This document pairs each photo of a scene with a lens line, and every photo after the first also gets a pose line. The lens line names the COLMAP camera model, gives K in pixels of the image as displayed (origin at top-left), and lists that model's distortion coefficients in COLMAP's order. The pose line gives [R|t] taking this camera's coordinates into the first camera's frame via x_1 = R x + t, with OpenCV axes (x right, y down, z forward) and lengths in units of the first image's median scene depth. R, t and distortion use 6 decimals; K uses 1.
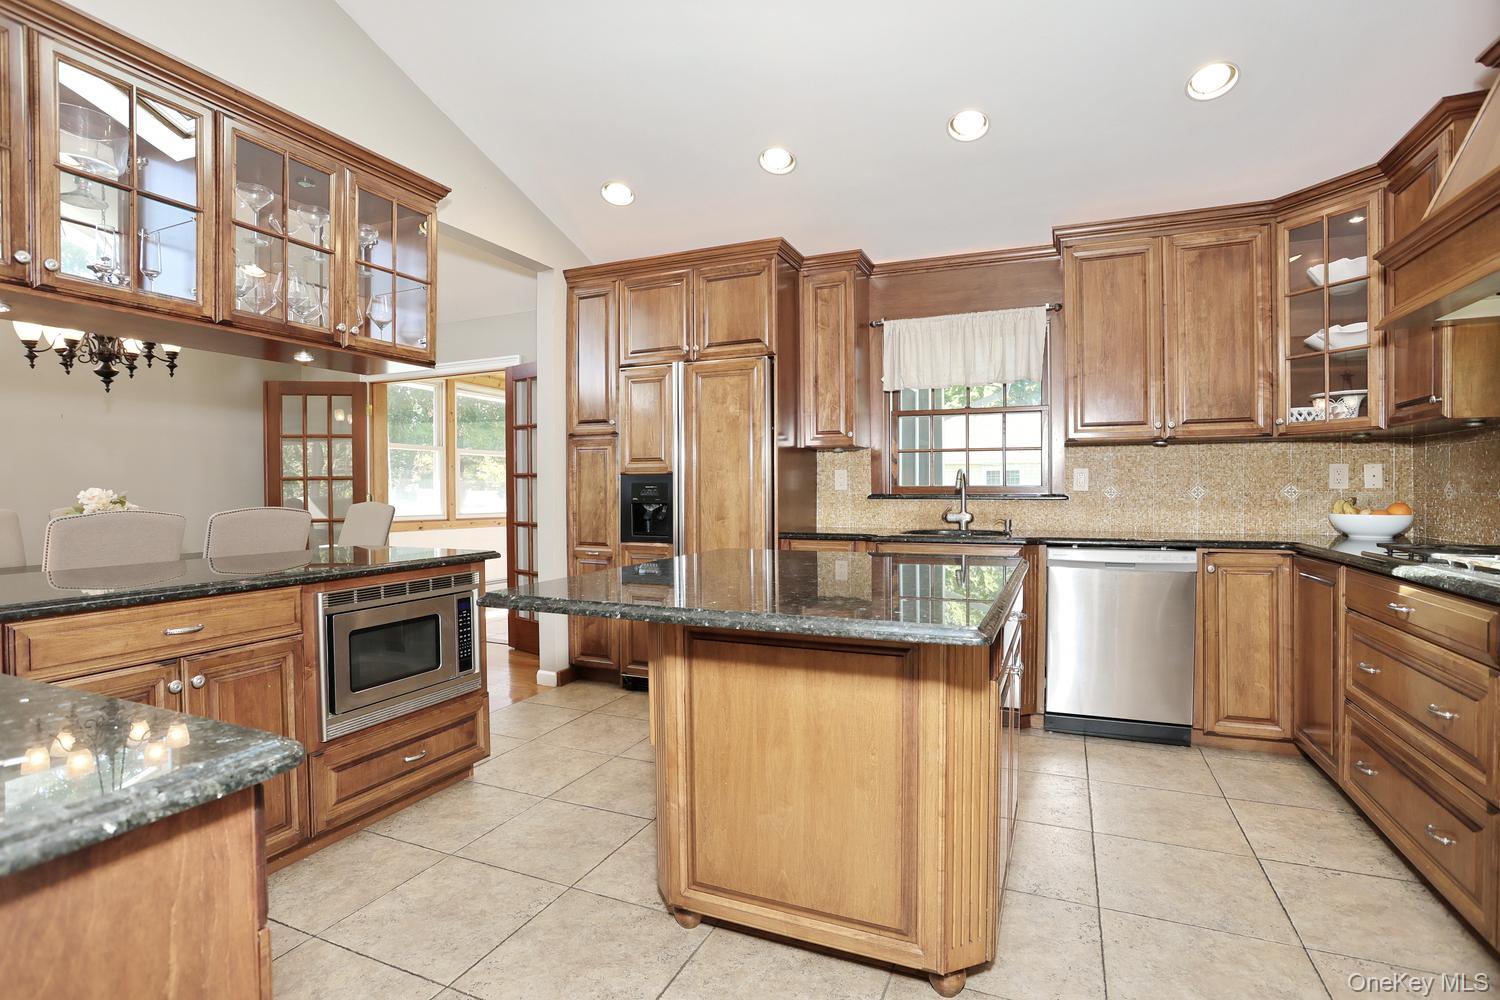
lens RADIAL K [[724.0, 0, 745.0], [0, 724.0, 500.2], [0, 0, 1]] dist [-0.082537, 0.036227]
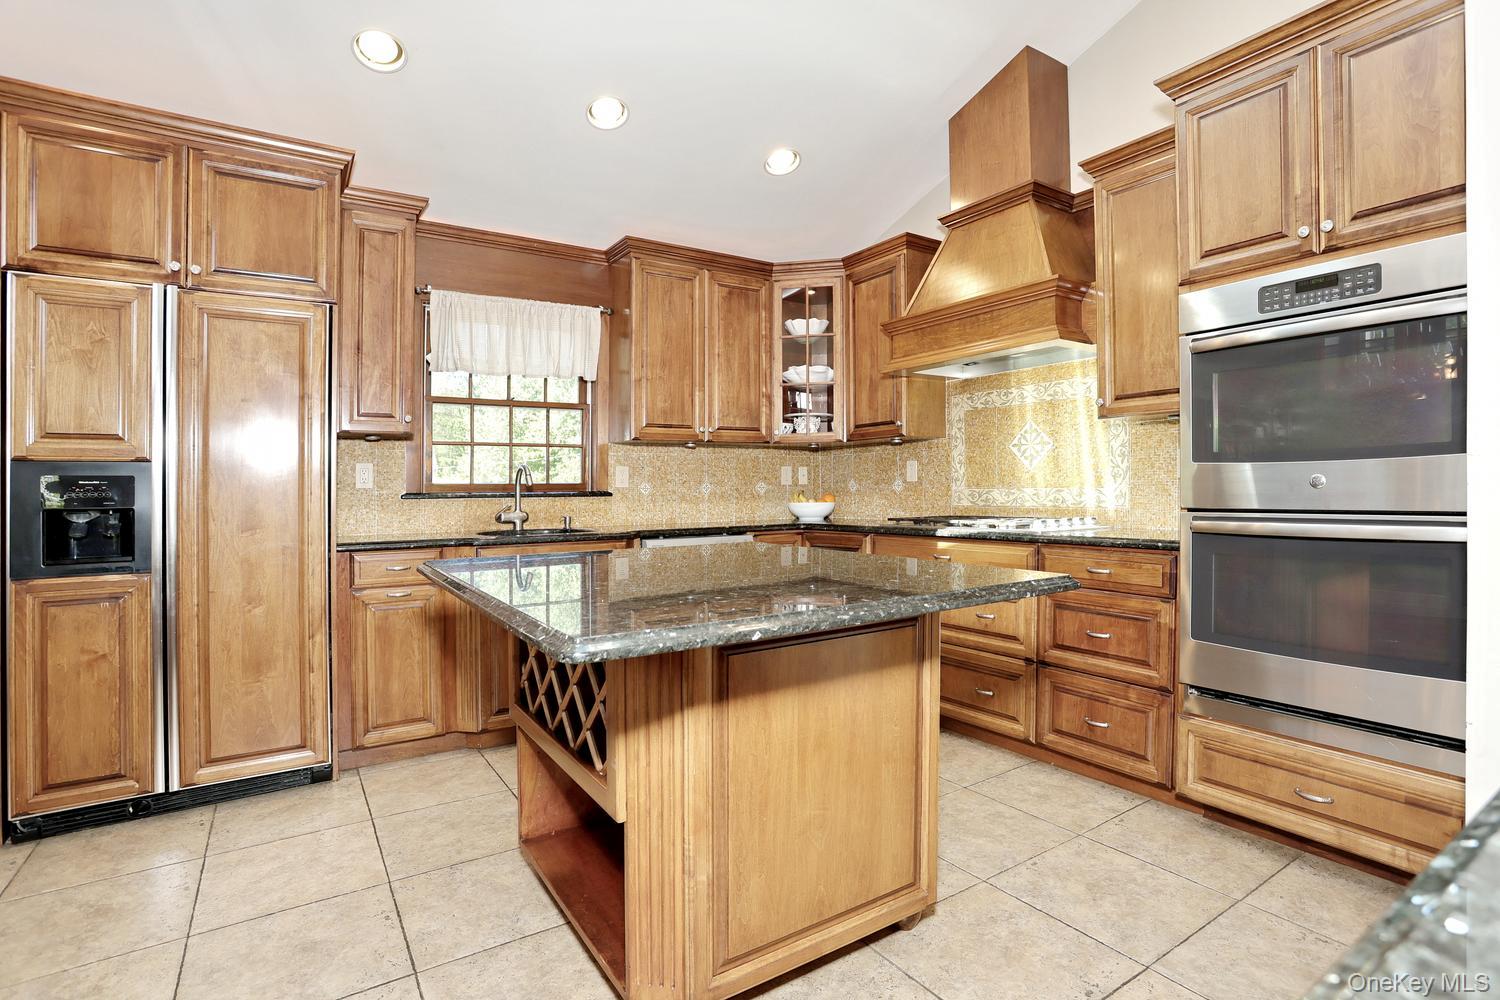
lens RADIAL K [[724.0, 0, 745.0], [0, 724.0, 500.2], [0, 0, 1]] dist [-0.082537, 0.036227]
pose [[0.552701, -0.013816, 0.833265, -0.372298], [0.024258, 0.999706, 0.000486, 0.011285], [-0.833026, 0.019945, 0.552874, 0.281629]]
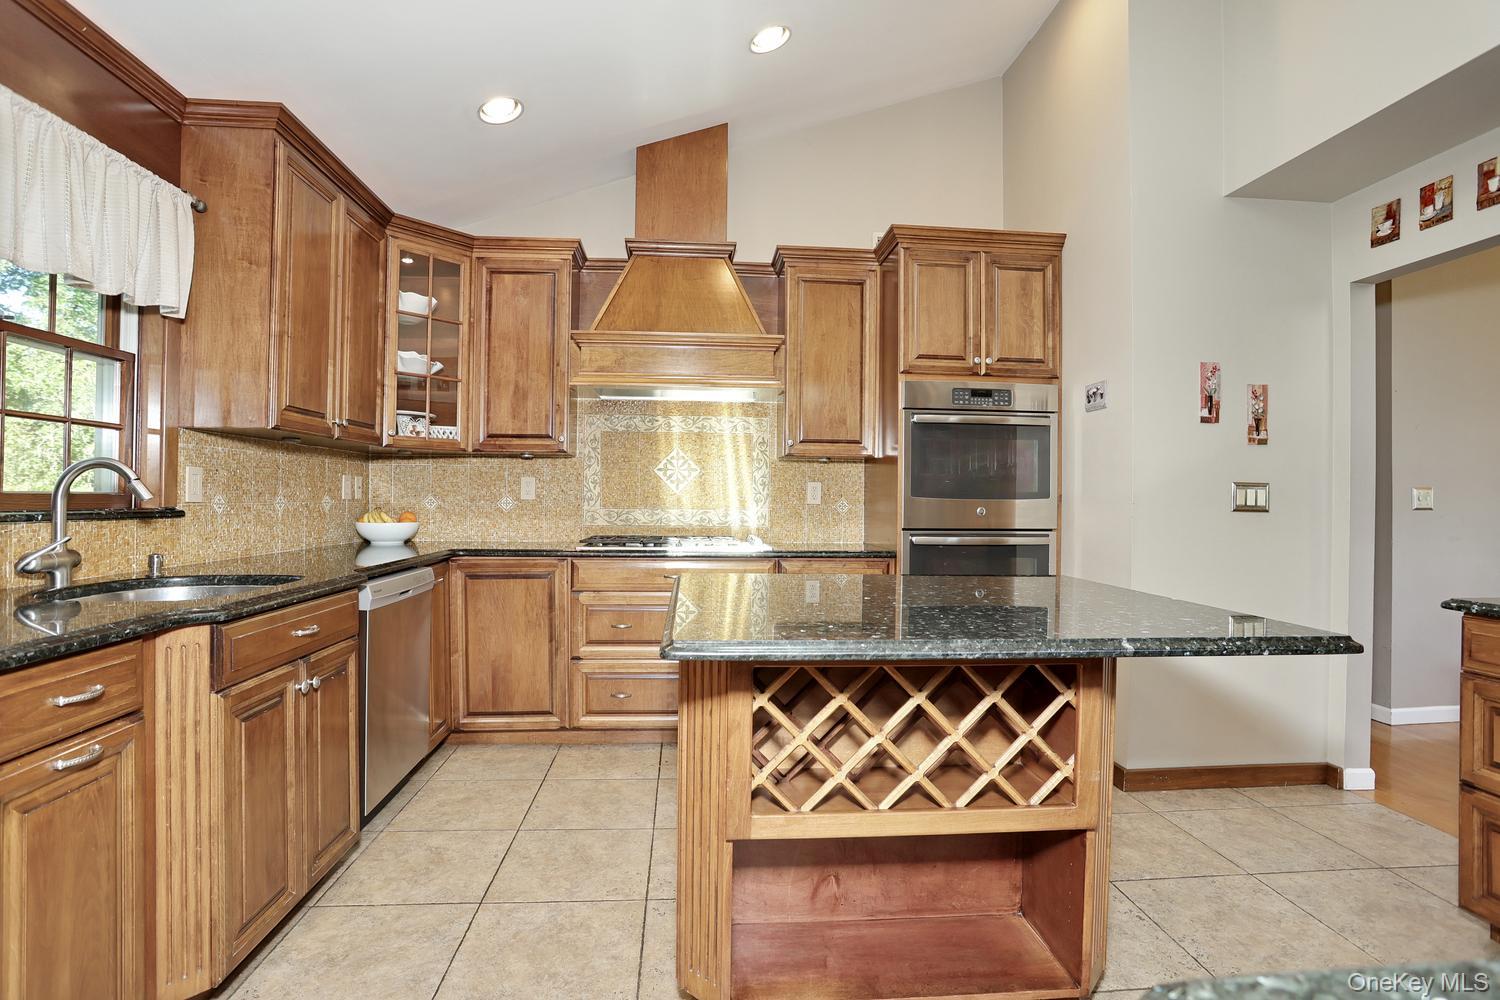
lens RADIAL K [[724.0, 0, 745.0], [0, 724.0, 500.2], [0, 0, 1]] dist [-0.082537, 0.036227]
pose [[-0.464293, -0.002415, 0.885678, -0.354622], [0.006908, 0.999956, 0.006348, -0.017386], [-0.885654, 0.009066, -0.464256, 0.961422]]
